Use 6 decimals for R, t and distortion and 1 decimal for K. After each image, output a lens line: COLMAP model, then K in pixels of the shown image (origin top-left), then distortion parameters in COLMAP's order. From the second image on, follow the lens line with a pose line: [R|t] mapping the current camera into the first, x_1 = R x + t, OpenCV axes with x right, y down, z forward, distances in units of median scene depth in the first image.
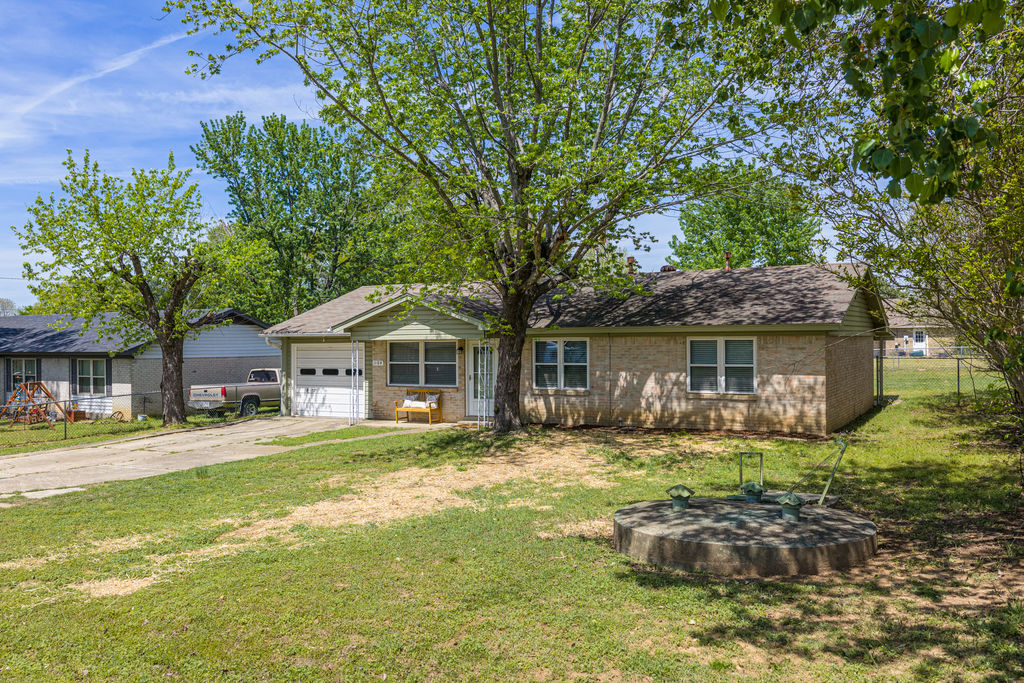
lens RADIAL K [[847.2, 0, 511.7], [0, 847.2, 340.6], [0, 0, 1]] dist [0.015466, -0.021147]
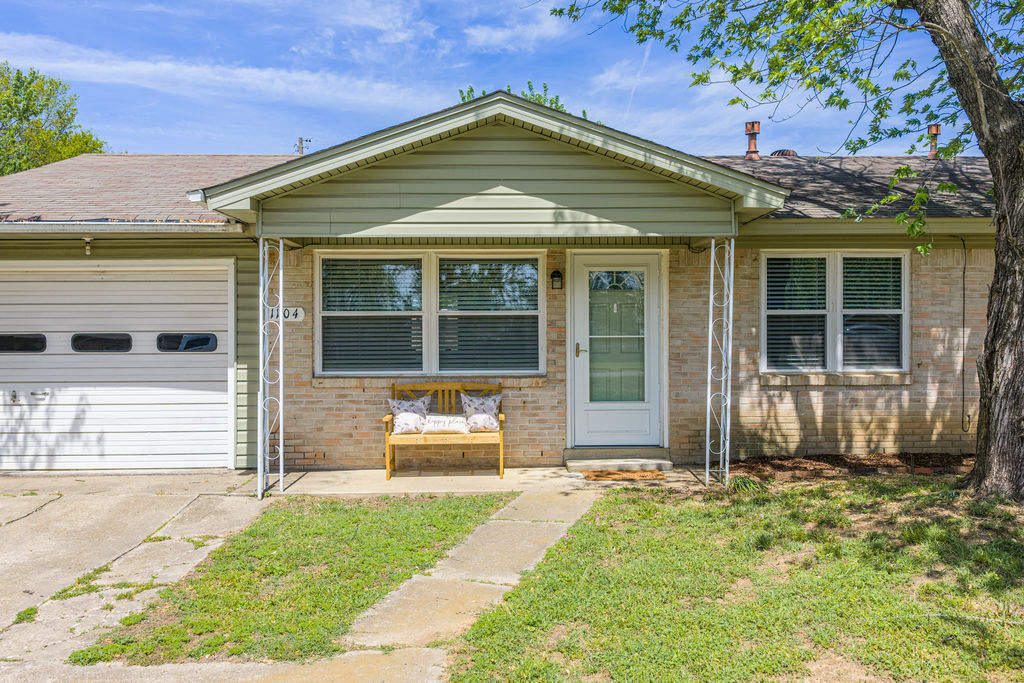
lens RADIAL K [[847.2, 0, 514.0], [0, 847.2, 339.7], [0, 0, 1]] dist [0.015466, -0.021147]
pose [[0.856278, 0.002444, 0.516509, -0.293466], [-0.002914, 0.999996, 0.000101, 0.041388], [-0.516506, -0.001592, 0.856282, 0.715576]]
